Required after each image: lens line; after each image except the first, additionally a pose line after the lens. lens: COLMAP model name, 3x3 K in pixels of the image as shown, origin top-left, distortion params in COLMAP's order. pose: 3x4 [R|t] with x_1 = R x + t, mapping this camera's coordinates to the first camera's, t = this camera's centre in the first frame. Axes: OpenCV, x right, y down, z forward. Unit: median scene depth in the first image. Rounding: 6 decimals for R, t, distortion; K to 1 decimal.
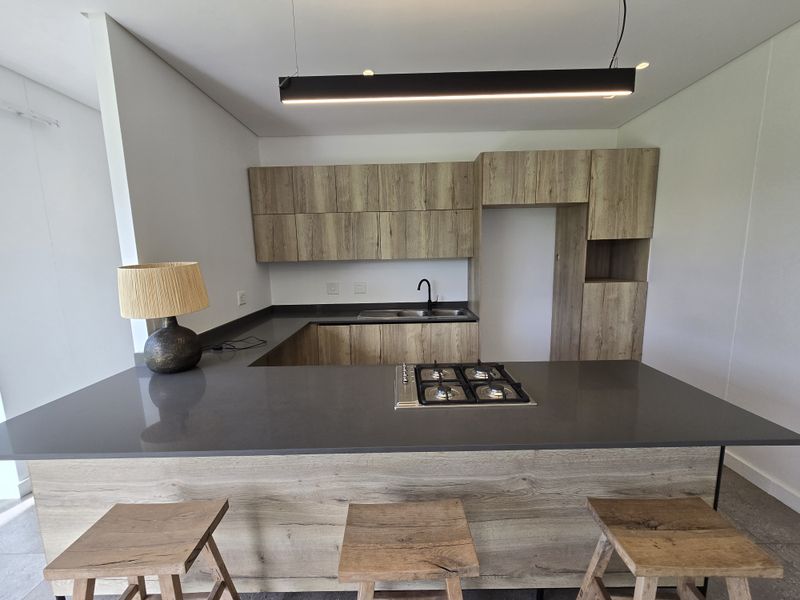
lens RADIAL K [[326.2, 0, 403.1], [0, 326.2, 300.4], [0, 0, 1]] dist [-0.000383, 0.000017]
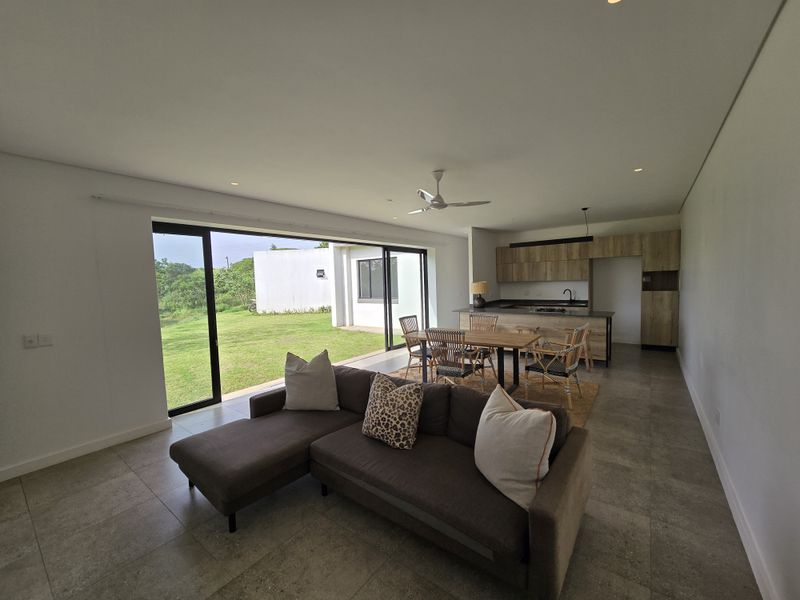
lens RADIAL K [[326.2, 0, 403.1], [0, 326.2, 300.4], [0, 0, 1]] dist [-0.000383, 0.000017]
pose [[0.799635, 0.033152, -0.599570, 0.548924], [-0.072454, 0.996507, -0.041530, 0.202668], [0.596099, 0.076651, 0.799244, -1.596483]]
